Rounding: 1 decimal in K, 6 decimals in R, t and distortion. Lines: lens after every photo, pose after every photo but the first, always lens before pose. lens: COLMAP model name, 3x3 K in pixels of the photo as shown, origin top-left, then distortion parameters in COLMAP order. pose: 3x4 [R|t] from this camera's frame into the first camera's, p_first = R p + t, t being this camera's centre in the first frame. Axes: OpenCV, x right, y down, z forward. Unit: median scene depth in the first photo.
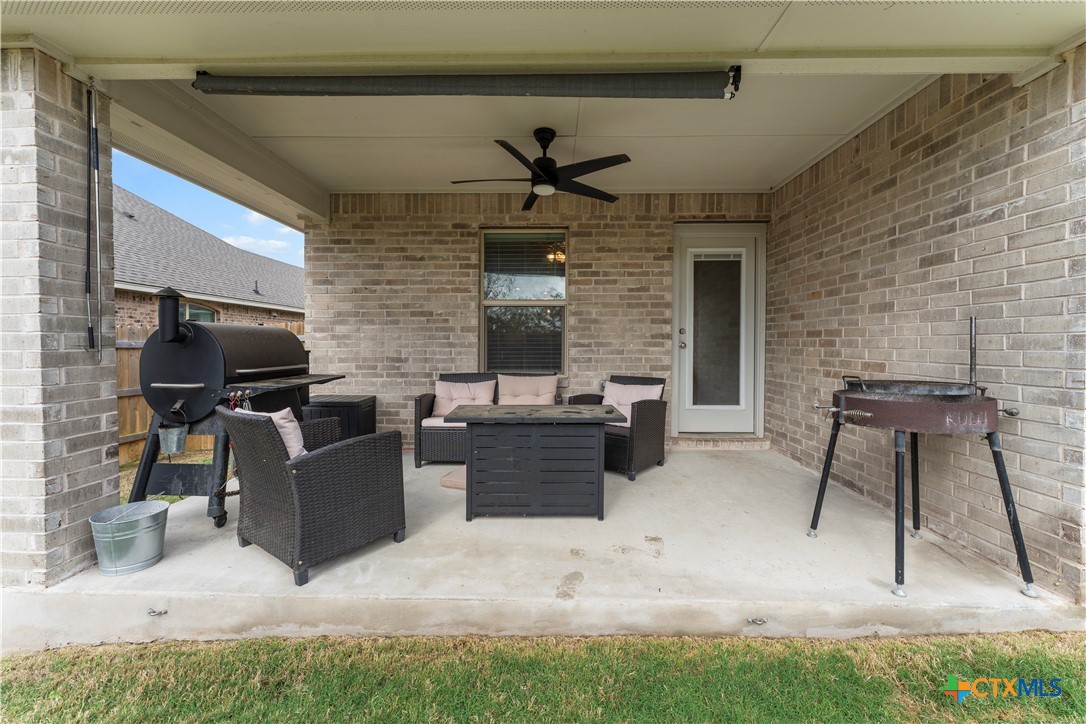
lens RADIAL K [[437.8, 0, 542.3], [0, 437.8, 354.6], [0, 0, 1]] dist [0.000333, 0.000117]
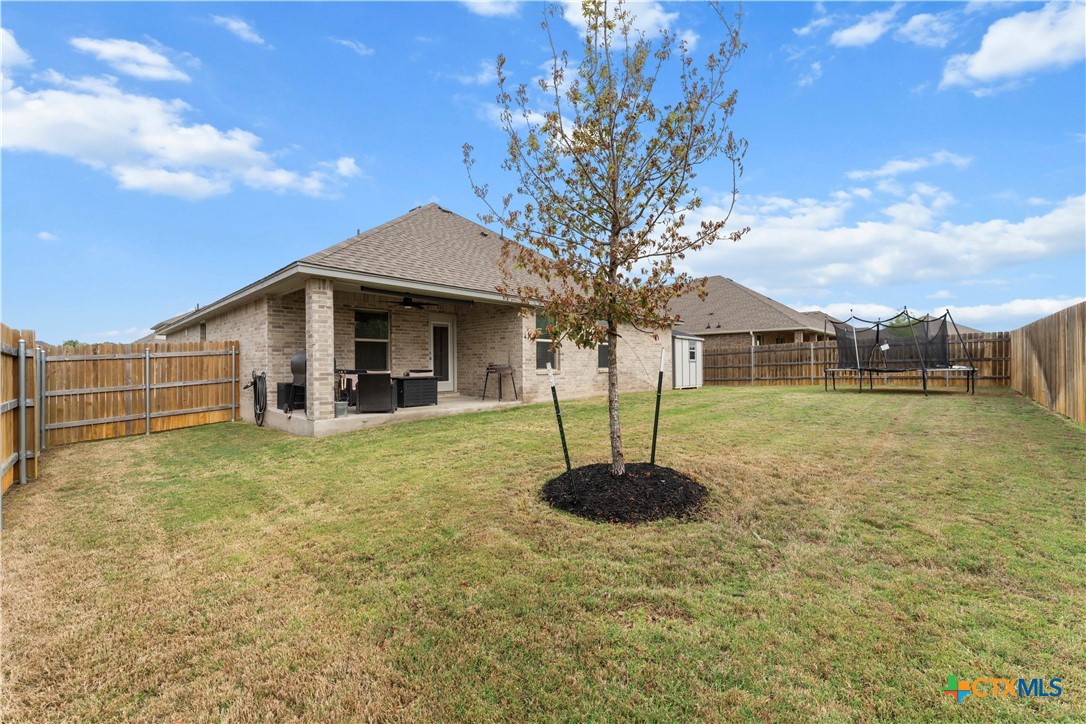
lens RADIAL K [[435.4, 0, 543.4], [0, 435.4, 366.2], [0, 0, 1]] dist [-0.001059, -0.000012]
pose [[0.671865, -0.010845, 0.740594, -1.226998], [0.023000, 0.999716, -0.006226, 0.059964], [-0.740317, 0.021217, 0.671924, -1.323433]]
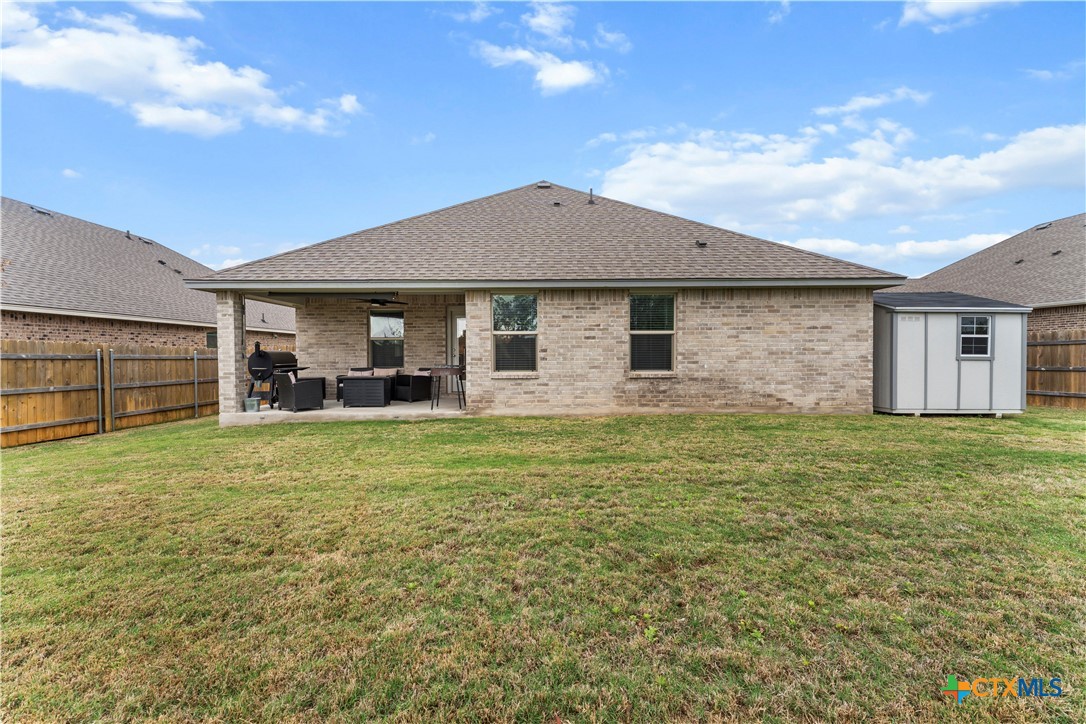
lens RADIAL K [[435.4, 0, 543.4], [0, 435.4, 366.2], [0, 0, 1]] dist [-0.001059, -0.000012]
pose [[0.999815, -0.008176, 0.017418, 0.829956], [0.008084, 0.999953, 0.005383, 0.029297], [-0.017461, -0.005241, 0.999834, -1.515194]]
